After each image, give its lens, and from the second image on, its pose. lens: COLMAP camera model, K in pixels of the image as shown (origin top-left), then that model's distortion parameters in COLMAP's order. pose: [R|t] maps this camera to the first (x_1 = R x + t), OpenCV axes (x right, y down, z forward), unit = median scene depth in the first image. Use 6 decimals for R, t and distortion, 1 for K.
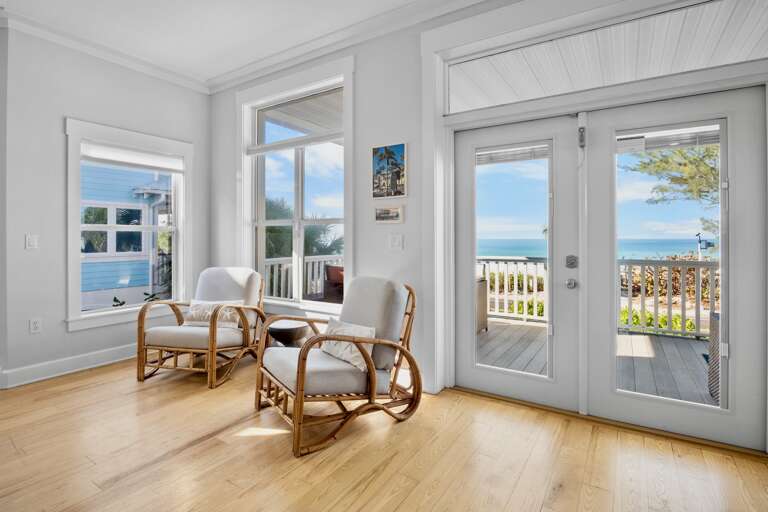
lens RADIAL K [[384.7, 0, 386.3], [0, 384.7, 238.8], [0, 0, 1]] dist [-0.015053, -0.000251]
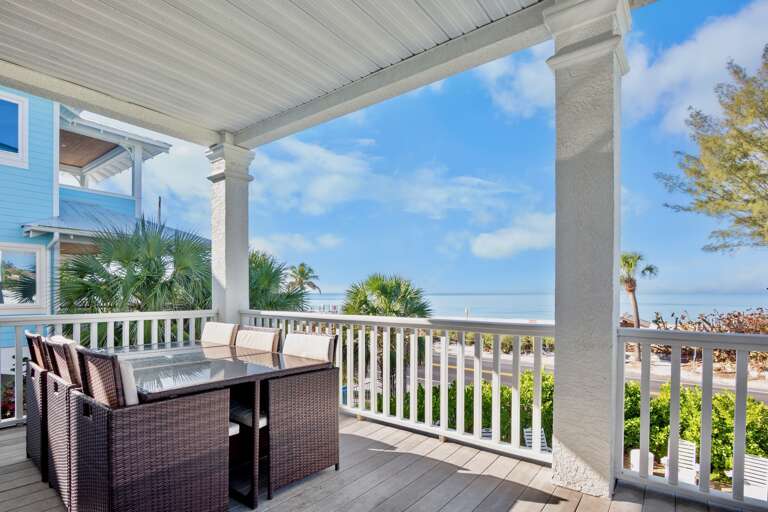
lens RADIAL K [[384.7, 0, 388.0], [0, 384.7, 297.6], [0, 0, 1]] dist [-0.015053, -0.000251]
pose [[0.995422, 0.008138, -0.095231, 0.087789], [-0.006642, 0.999850, 0.016013, 0.001590], [0.095347, -0.015307, 0.995326, 0.120594]]
